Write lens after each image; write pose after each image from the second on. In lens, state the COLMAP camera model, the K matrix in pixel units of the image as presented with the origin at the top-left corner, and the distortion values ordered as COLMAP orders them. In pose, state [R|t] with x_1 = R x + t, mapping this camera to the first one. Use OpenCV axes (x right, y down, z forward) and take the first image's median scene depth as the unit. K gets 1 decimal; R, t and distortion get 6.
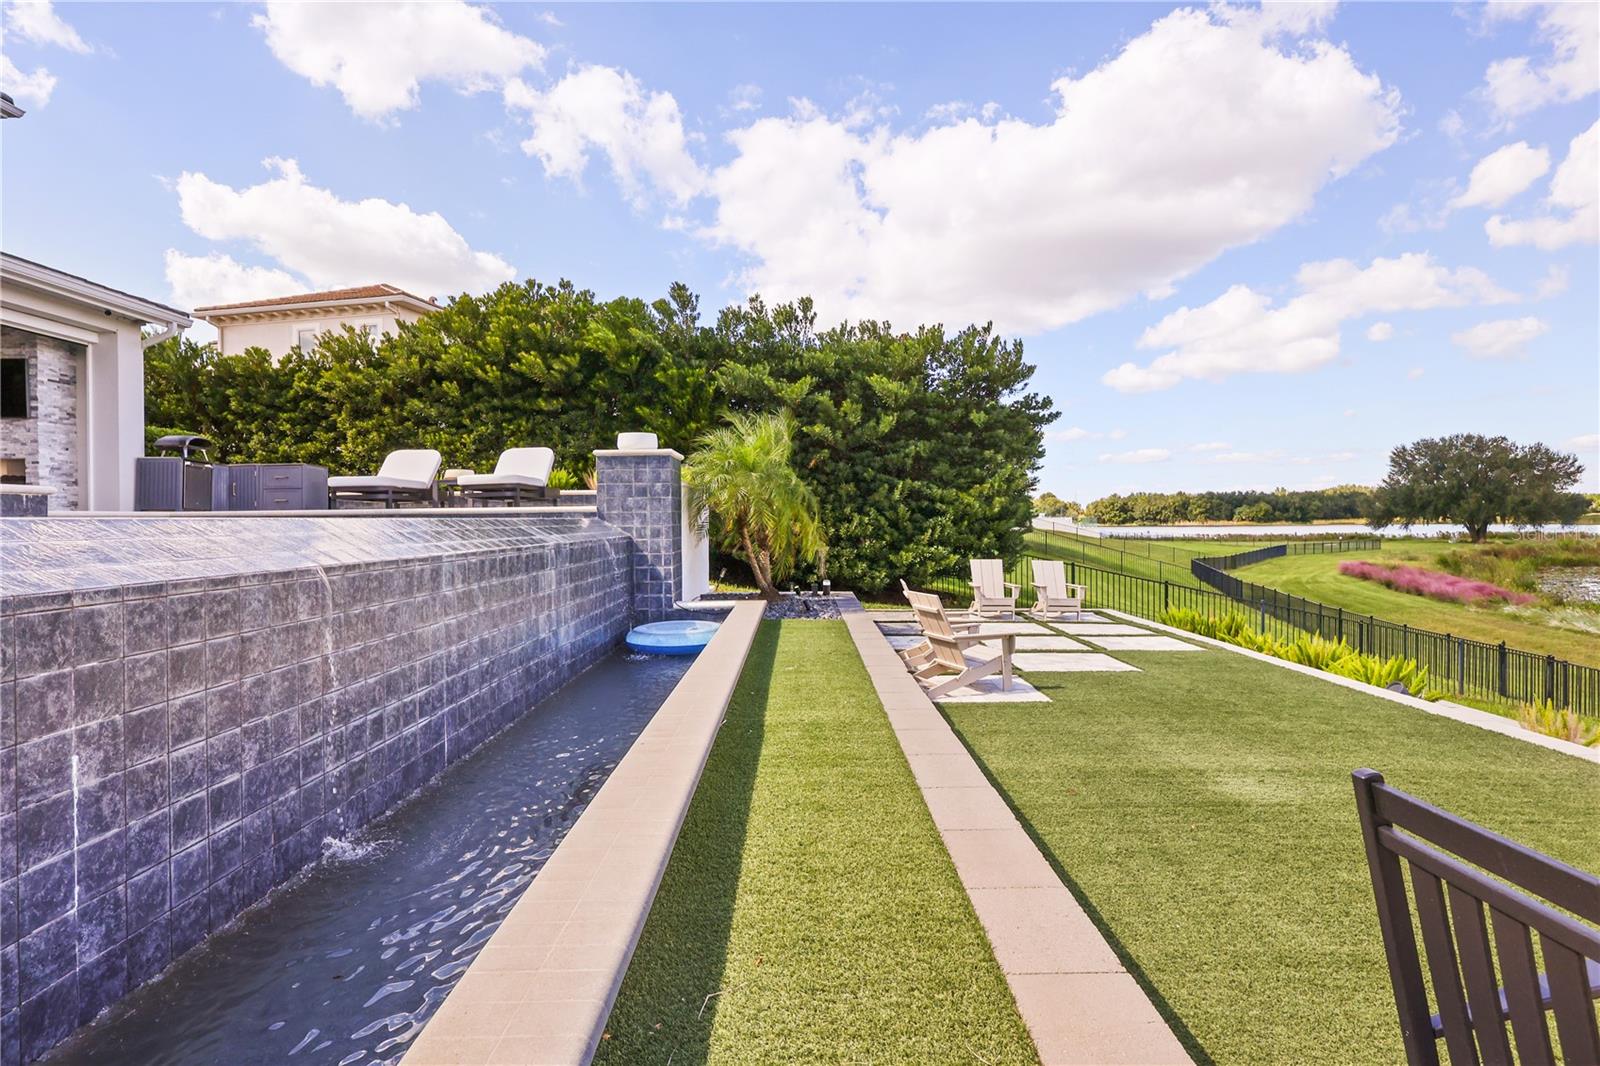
lens RADIAL K [[822.1, 0, 795.0], [0, 822.1, 525.5], [0, 0, 1]] dist [0.001234, -0.000416]
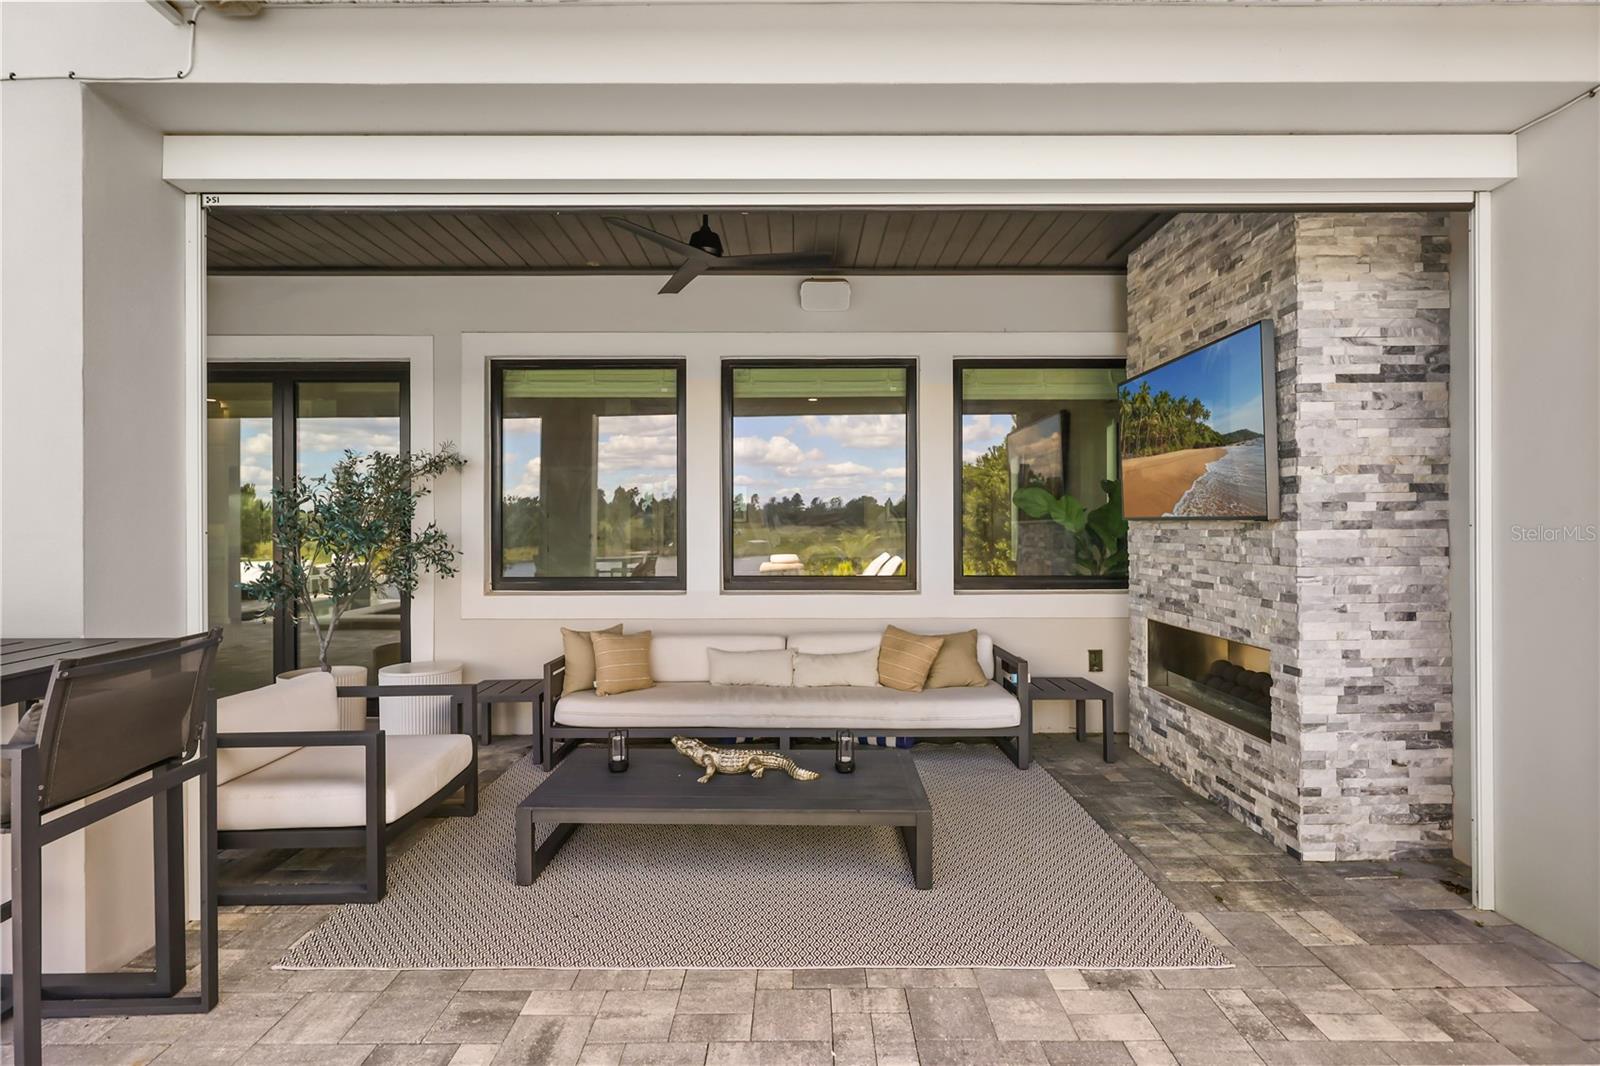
lens RADIAL K [[822.1, 0, 795.0], [0, 822.1, 525.5], [0, 0, 1]] dist [0.001234, -0.000416]
pose [[-0.000488, 0.005770, -0.999983, -0.618766], [-0.005377, 0.999969, 0.005772, -0.125444], [0.999985, 0.005380, -0.000457, 0.806055]]
